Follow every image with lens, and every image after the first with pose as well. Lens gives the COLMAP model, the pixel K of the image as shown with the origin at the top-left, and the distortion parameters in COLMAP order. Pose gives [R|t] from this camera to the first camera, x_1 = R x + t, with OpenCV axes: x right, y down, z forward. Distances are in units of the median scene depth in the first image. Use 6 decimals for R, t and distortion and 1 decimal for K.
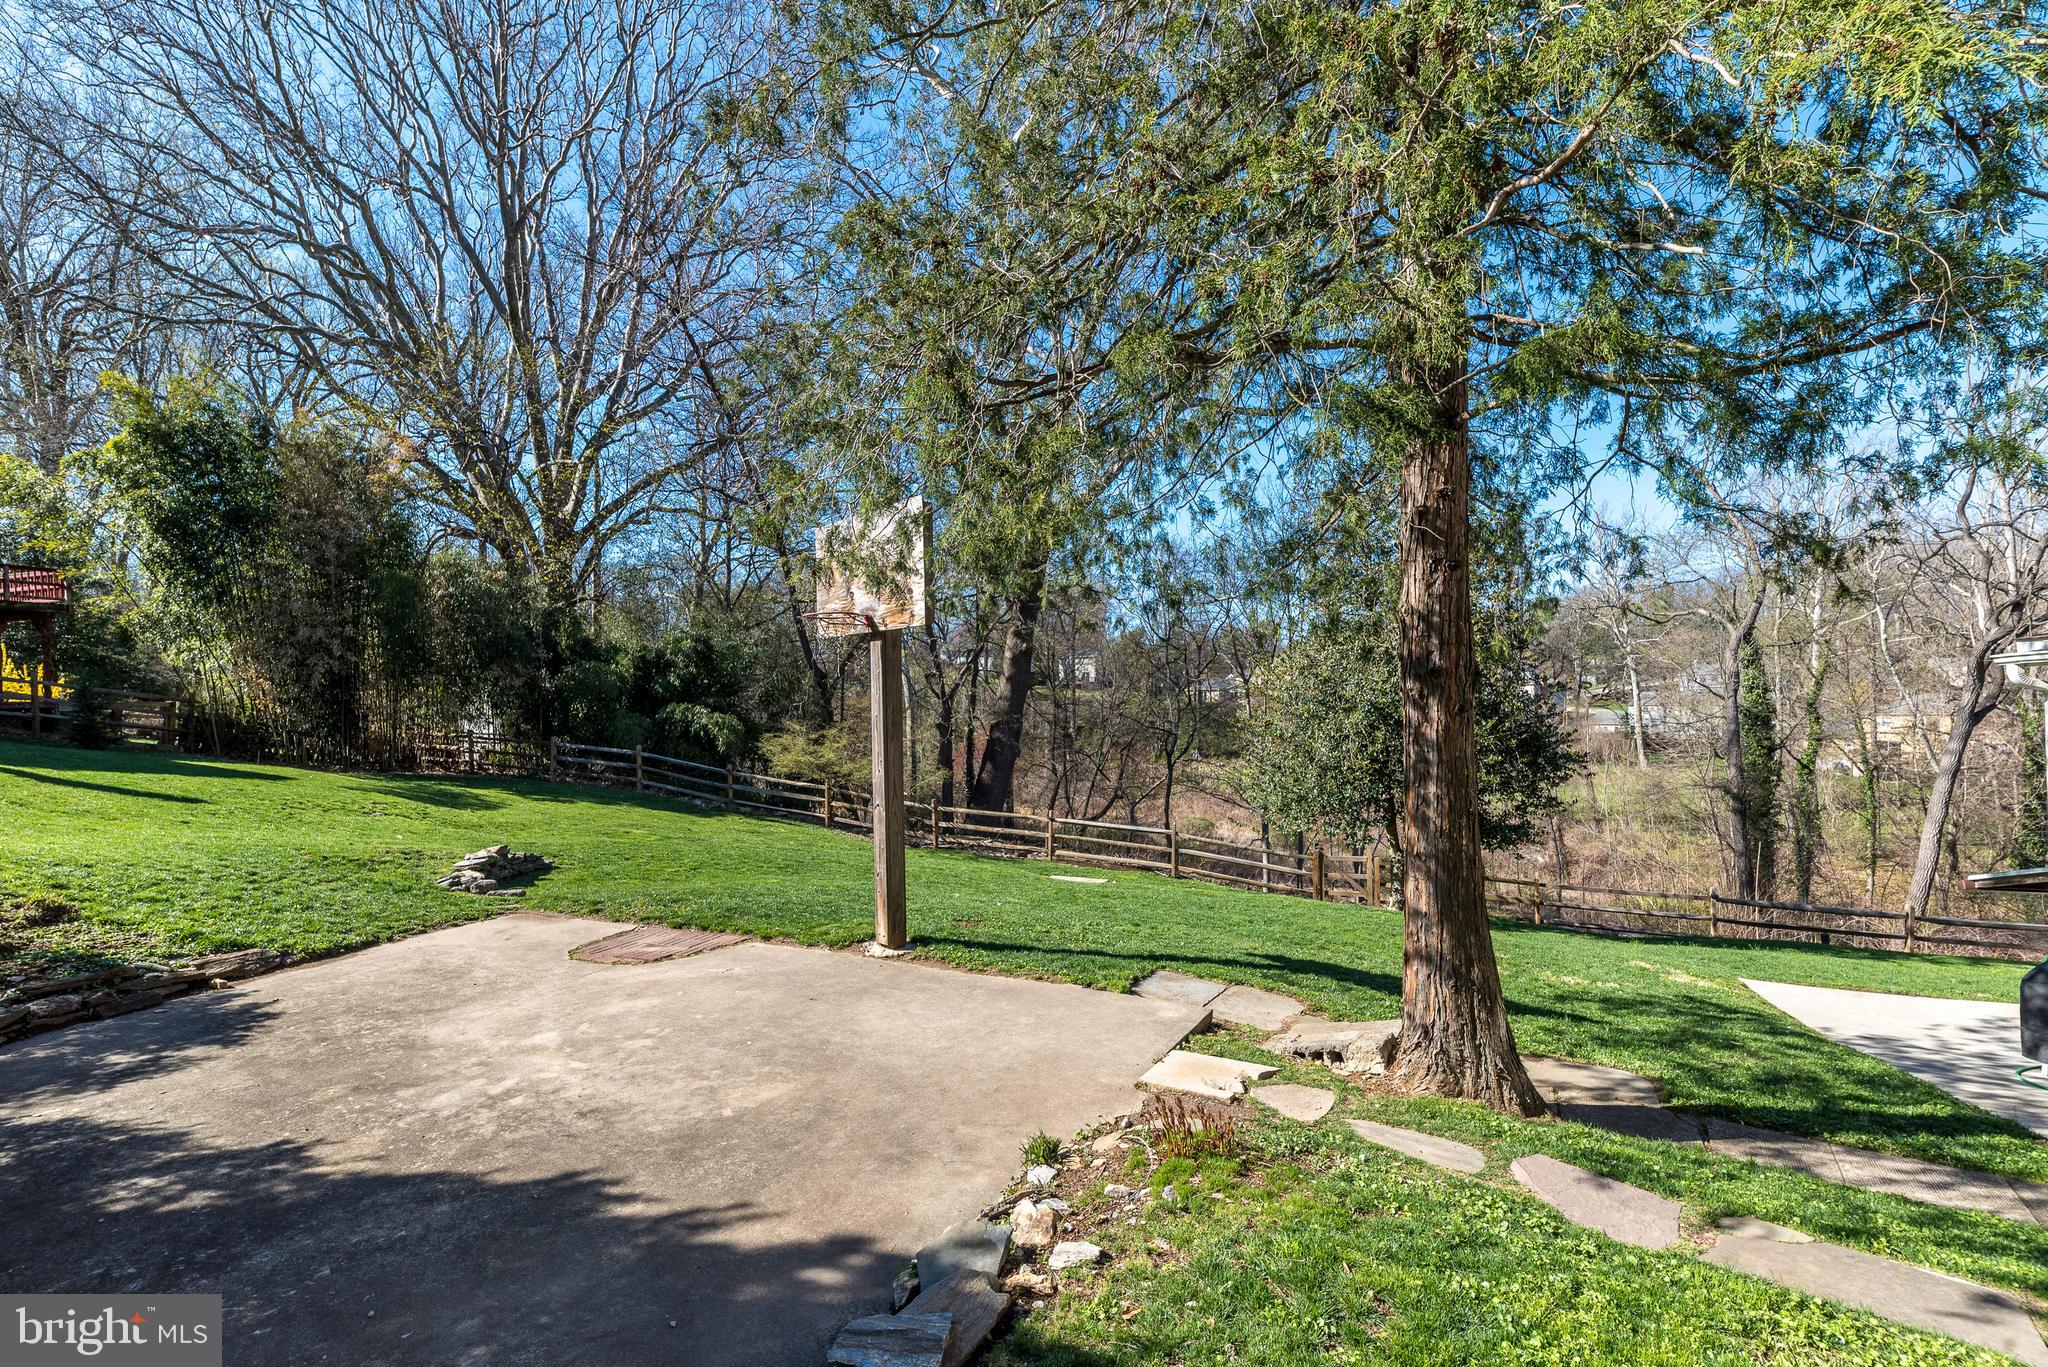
lens RADIAL K [[914.1, 0, 1016.1], [0, 914.1, 684.6], [0, 0, 1]] dist [0.012673, -0.000289]
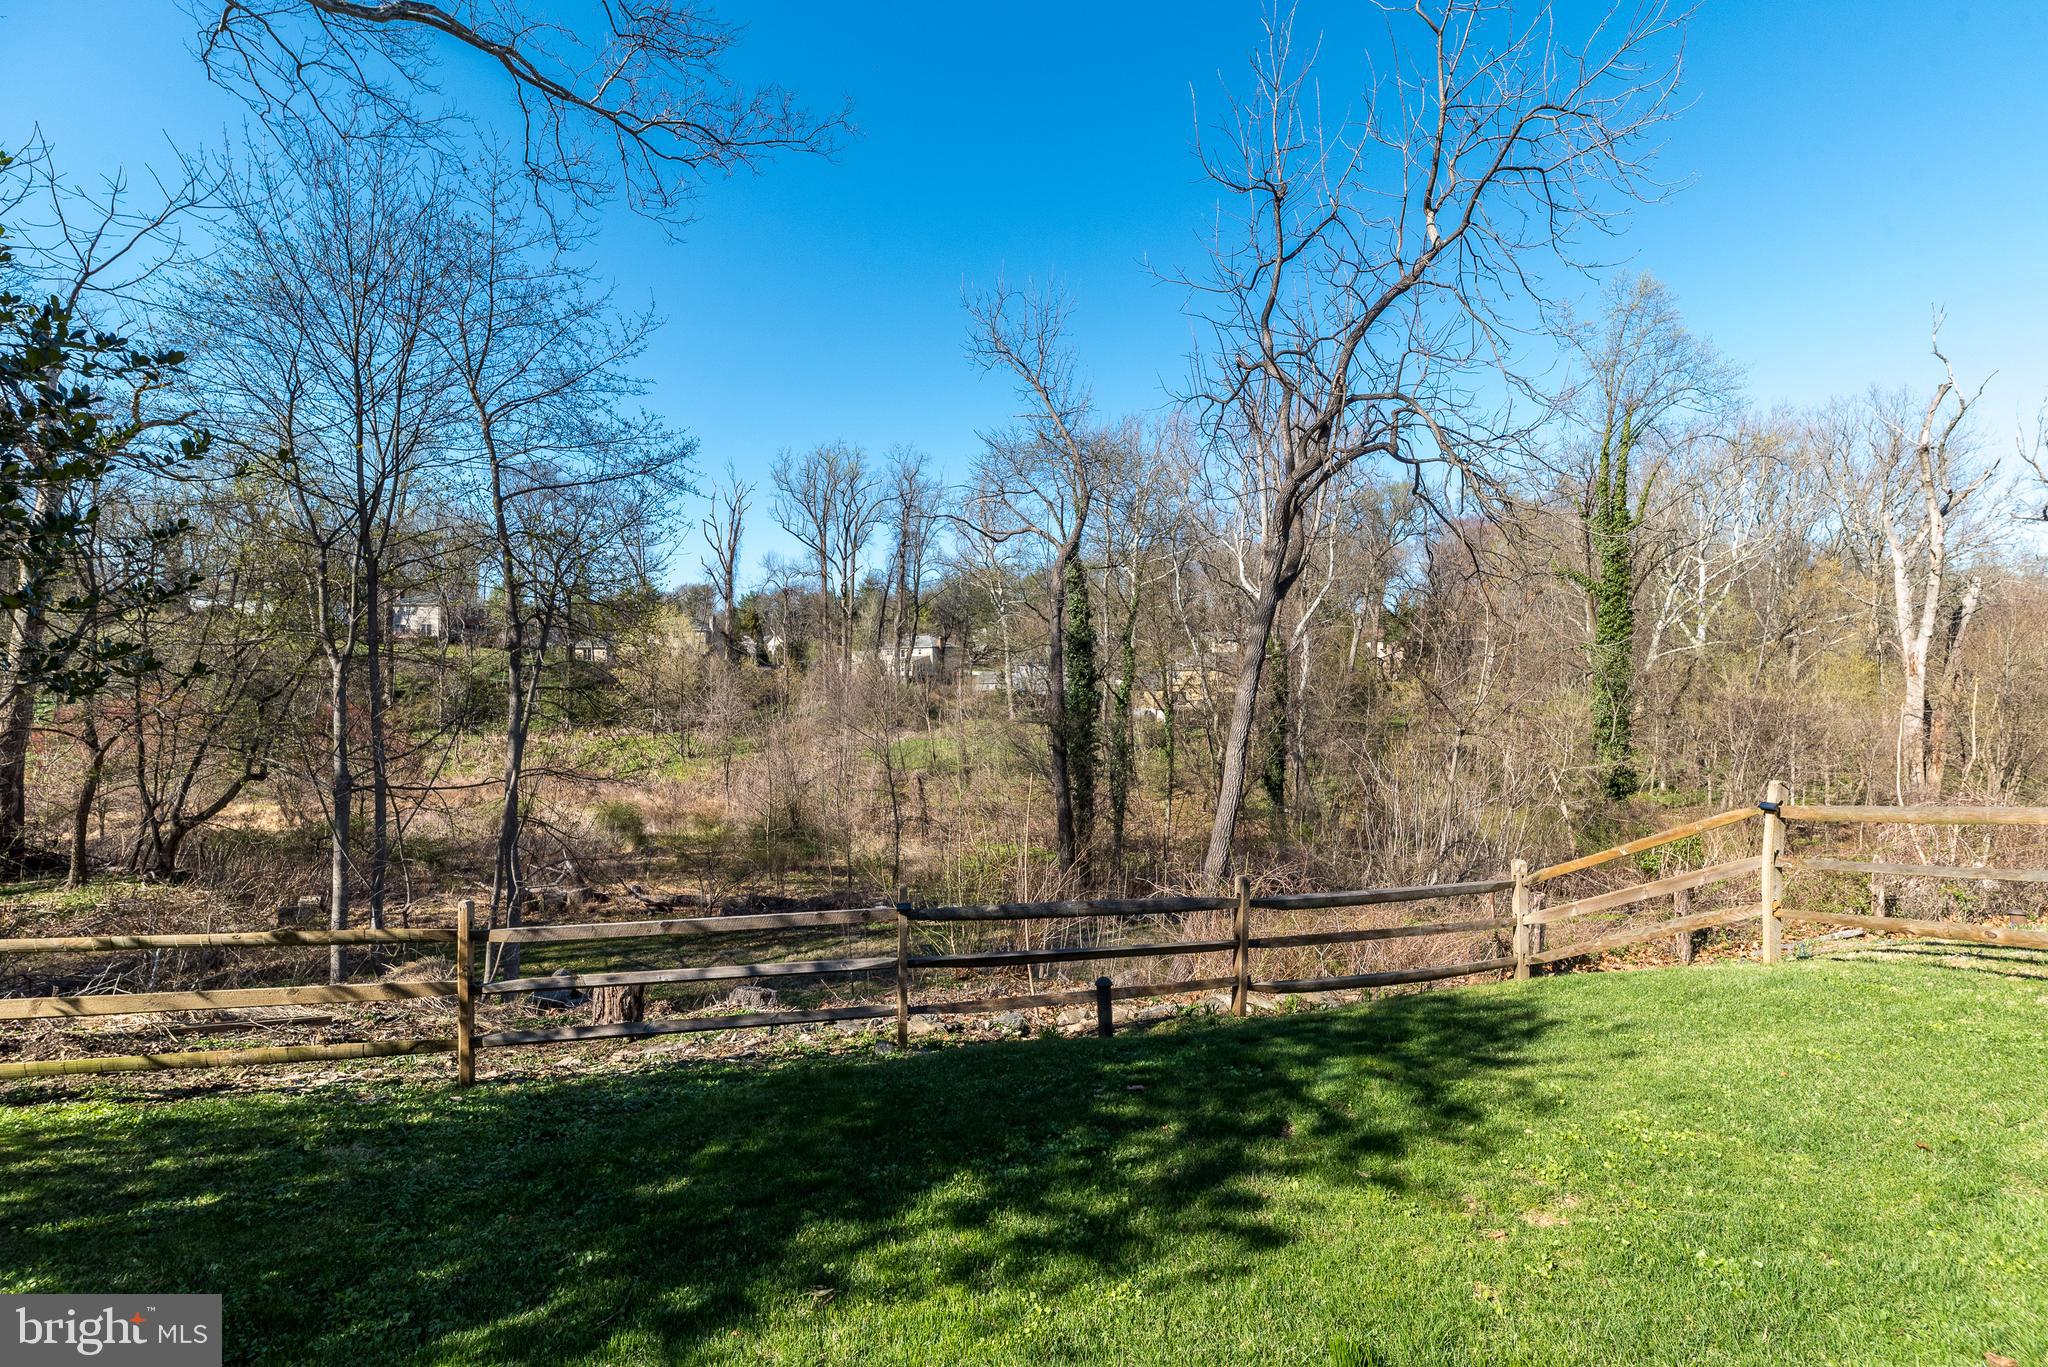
lens RADIAL K [[914.1, 0, 1022.8], [0, 914.1, 672.6], [0, 0, 1]] dist [0.012673, -0.000289]
pose [[0.830605, -0.002192, 0.556857, 0.251736], [-0.006227, 0.999893, 0.013224, 0.052047], [-0.556827, -0.014451, 0.830503, 0.278205]]
